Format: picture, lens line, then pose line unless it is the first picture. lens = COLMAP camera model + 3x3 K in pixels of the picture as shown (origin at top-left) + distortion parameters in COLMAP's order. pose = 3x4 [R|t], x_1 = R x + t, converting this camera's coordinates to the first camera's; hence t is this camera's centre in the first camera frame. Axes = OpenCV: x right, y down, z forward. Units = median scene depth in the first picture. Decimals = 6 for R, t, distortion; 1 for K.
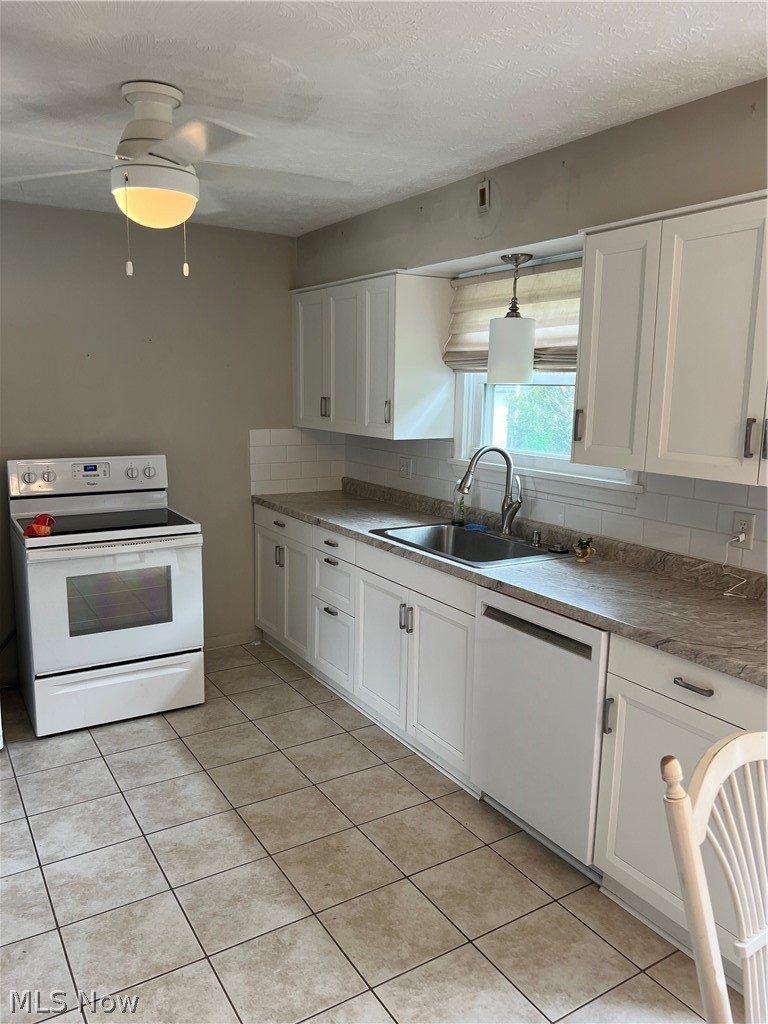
lens RADIAL K [[770.8, 0, 386.3], [0, 770.8, 509.2], [0, 0, 1]] dist [0.060008, -0.063805]
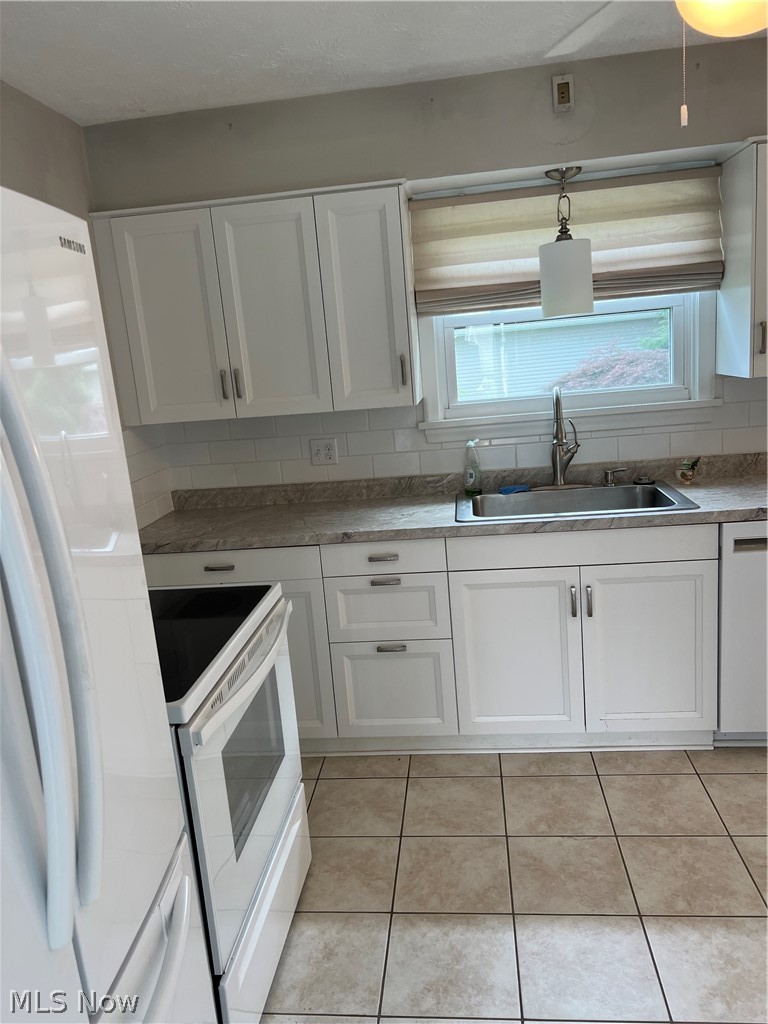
lens RADIAL K [[770.8, 0, 383.2], [0, 770.8, 511.8], [0, 0, 1]] dist [0.060008, -0.063805]
pose [[0.612285, -0.233341, 0.755420, -0.727272], [0.221609, 0.967807, 0.119326, -0.100864], [-0.758944, 0.094347, 0.644284, 0.625302]]
